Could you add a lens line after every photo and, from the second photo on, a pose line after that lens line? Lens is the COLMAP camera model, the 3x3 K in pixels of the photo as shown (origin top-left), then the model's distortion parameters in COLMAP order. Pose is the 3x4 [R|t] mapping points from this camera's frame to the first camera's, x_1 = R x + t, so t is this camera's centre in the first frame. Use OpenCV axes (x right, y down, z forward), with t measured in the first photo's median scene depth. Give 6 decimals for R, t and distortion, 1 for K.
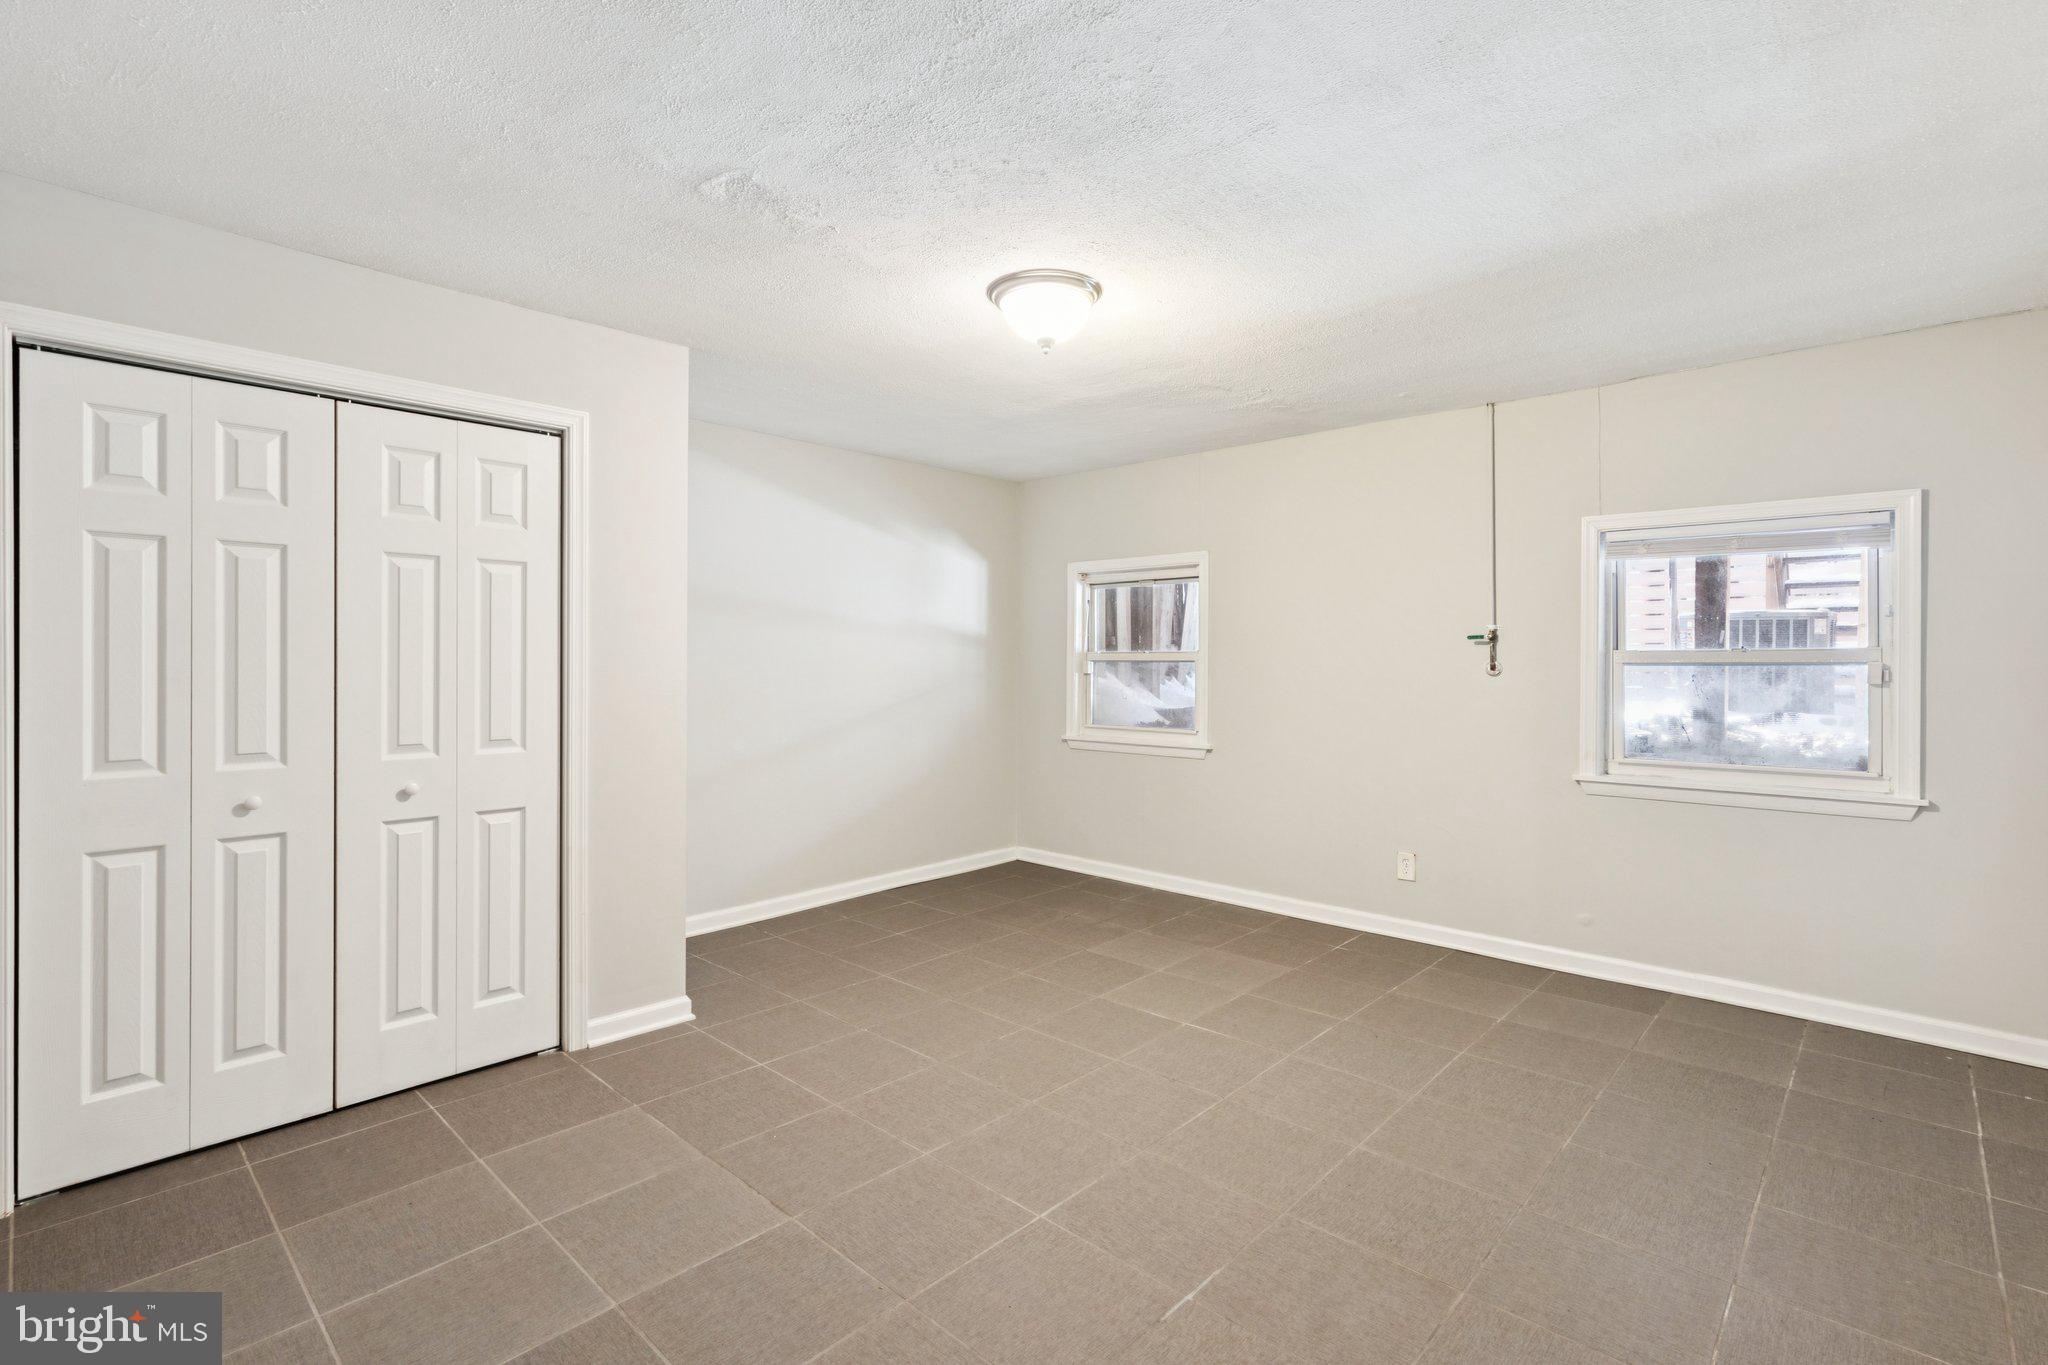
lens RADIAL K [[934.0, 0, 1026.3], [0, 934.0, 672.1], [0, 0, 1]] dist [0.009233, -0.002034]
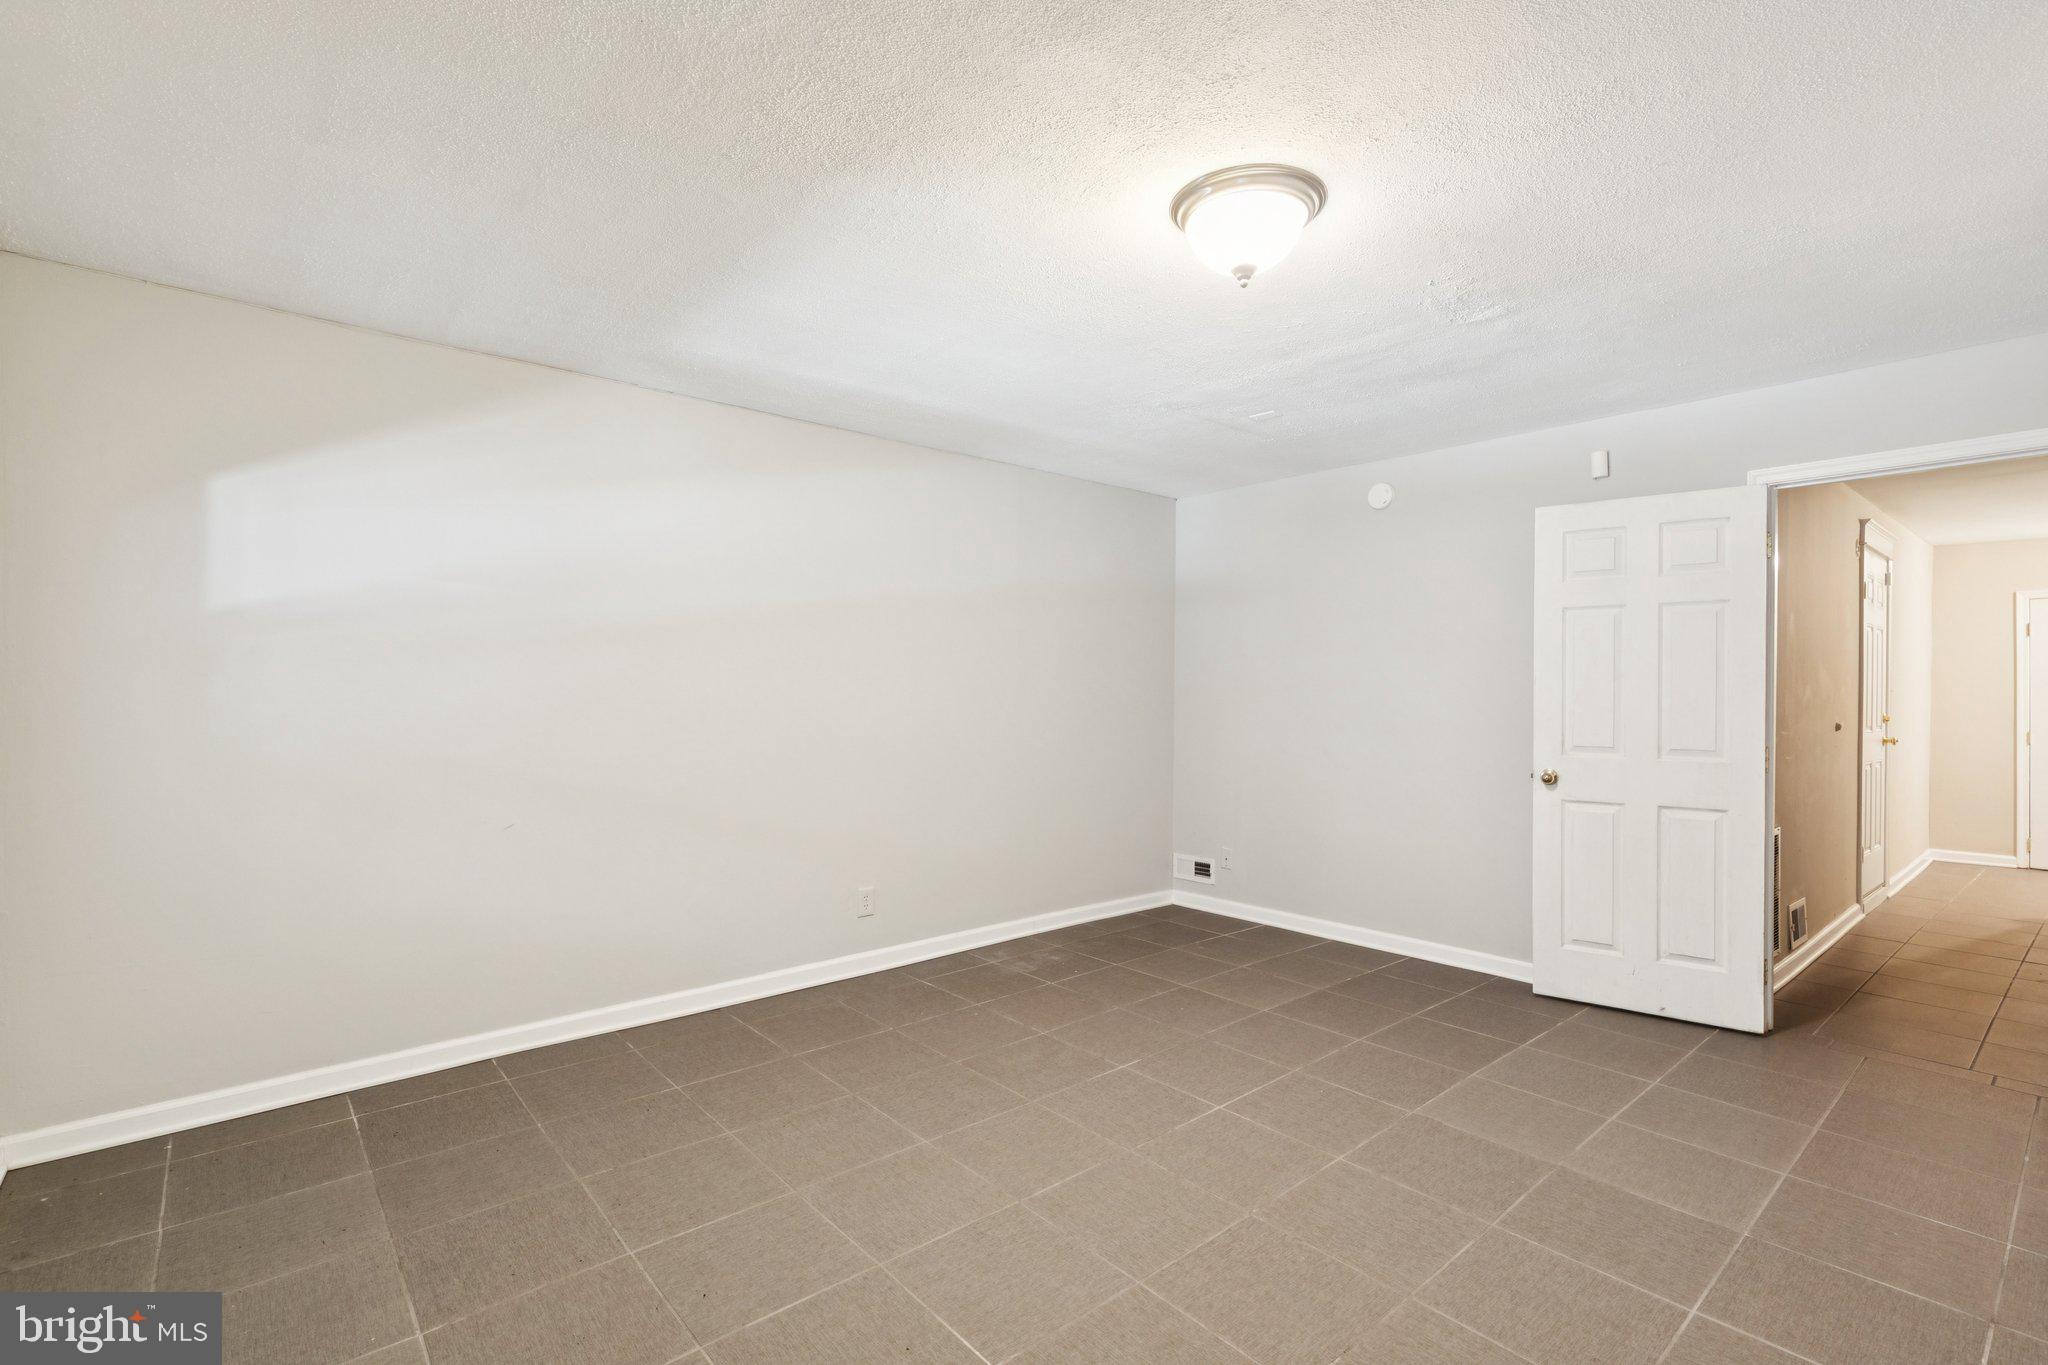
lens RADIAL K [[934.0, 0, 1021.5], [0, 934.0, 682.5], [0, 0, 1]] dist [0.009233, -0.002034]
pose [[-0.993910, -0.003433, 0.110144, 0.127442], [-0.002404, 0.999952, 0.009474, -0.023970], [-0.110171, 0.009152, -0.993871, 1.992691]]
